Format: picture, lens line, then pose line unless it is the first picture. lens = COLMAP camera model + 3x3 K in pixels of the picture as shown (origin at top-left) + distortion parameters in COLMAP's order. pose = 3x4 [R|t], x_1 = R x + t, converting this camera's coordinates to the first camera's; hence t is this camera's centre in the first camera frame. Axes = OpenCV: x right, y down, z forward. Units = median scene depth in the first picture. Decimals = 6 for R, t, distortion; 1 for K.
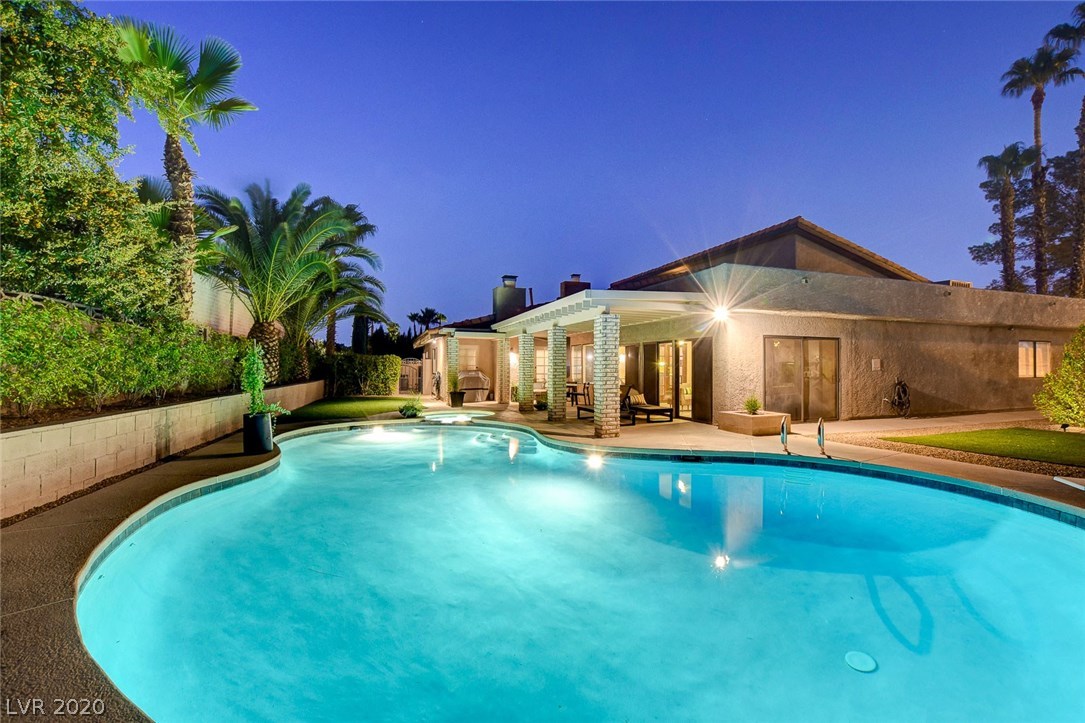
lens RADIAL K [[474.2, 0, 561.4], [0, 474.2, 356.6], [0, 0, 1]] dist [-0.018228, 0.002728]
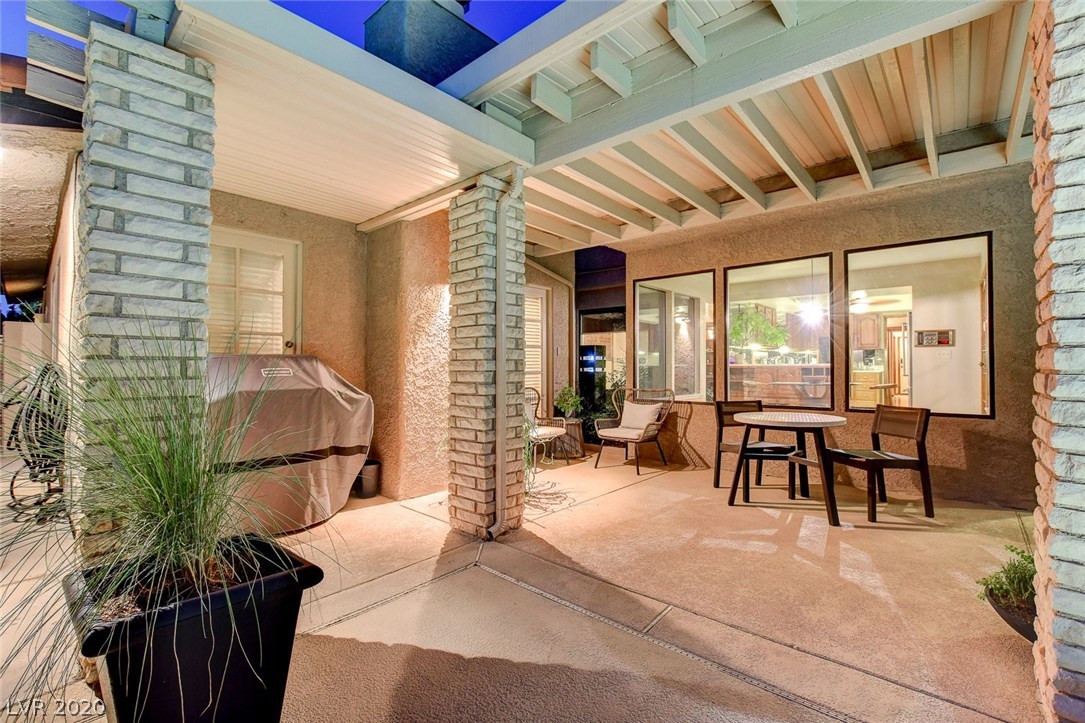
lens RADIAL K [[474.2, 0, 544.5], [0, 474.2, 364.0], [0, 0, 1]] dist [-0.018228, 0.002728]
pose [[0.884318, -0.002441, 0.466880, -0.260955], [-0.006659, 0.999819, 0.017841, 0.040641], [-0.466838, -0.018886, 0.884141, 1.129786]]
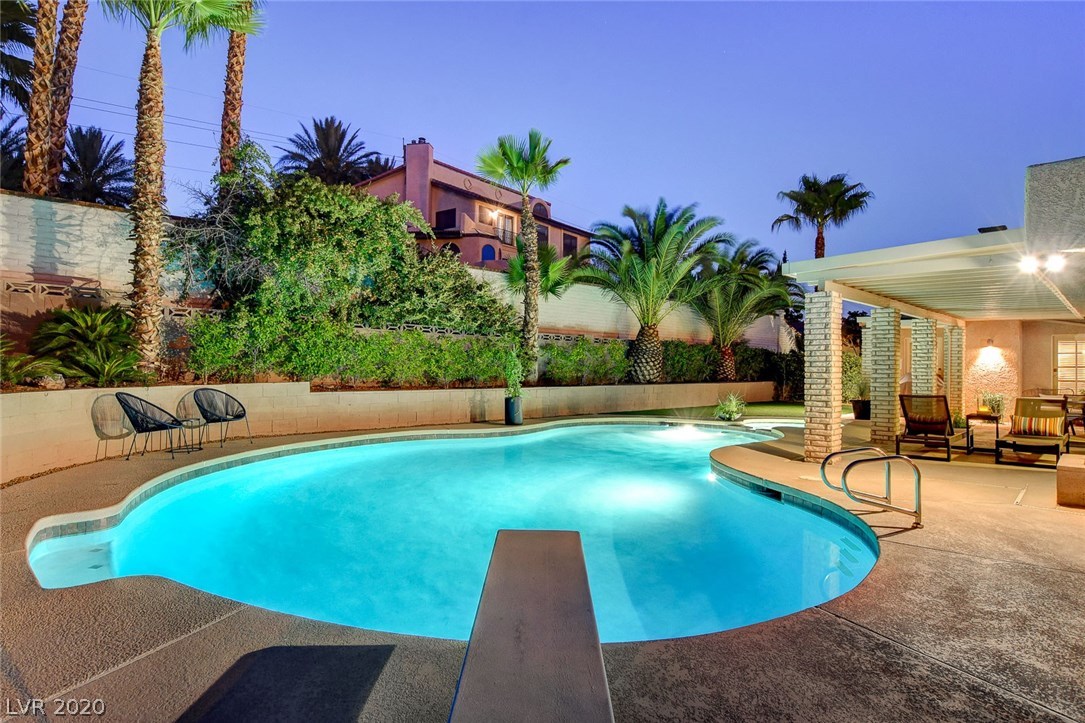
lens RADIAL K [[575.1, 0, 545.9], [0, 575.1, 360.0], [0, 0, 1]] dist [-0.018736, 0.002221]
pose [[0.426203, -0.007652, -0.904595, 0.504915], [0.011176, 0.999932, -0.003193, 0.008839], [0.904558, -0.008749, 0.426260, 0.184495]]
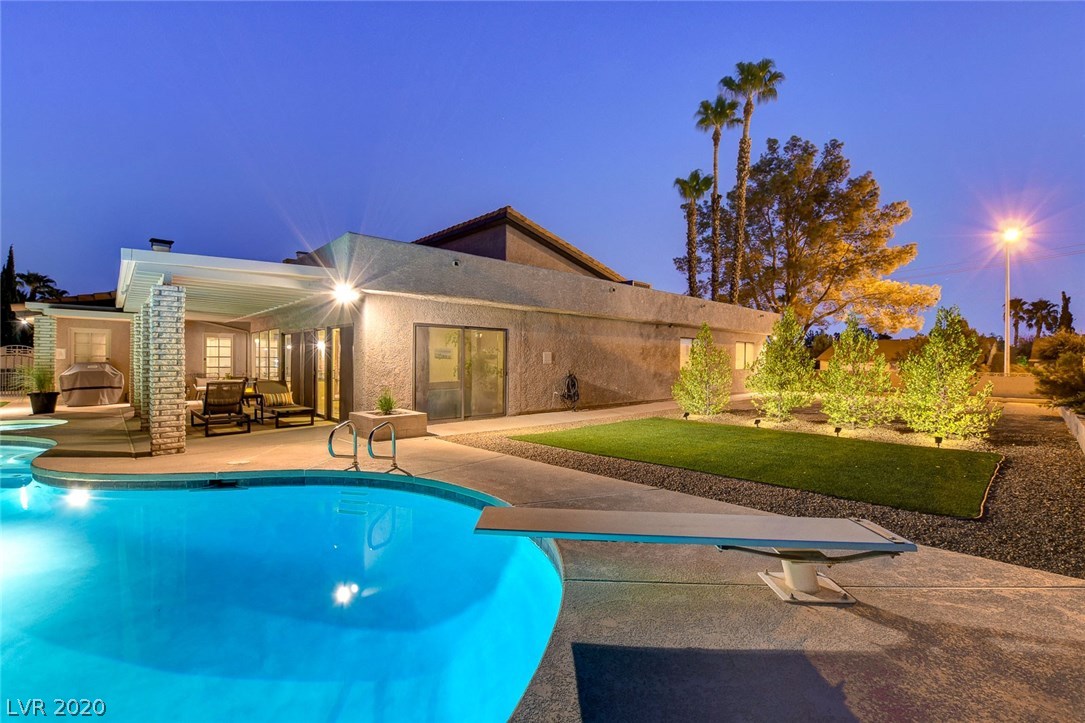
lens RADIAL K [[470.3, 0, 548.2], [0, 470.3, 357.9], [0, 0, 1]] dist [-0.023477, -0.000241]
pose [[0.920312, 0.006421, 0.391133, 0.264948], [-0.013029, 0.999814, 0.014242, 0.003283], [-0.390968, -0.018203, 0.920224, 0.087696]]
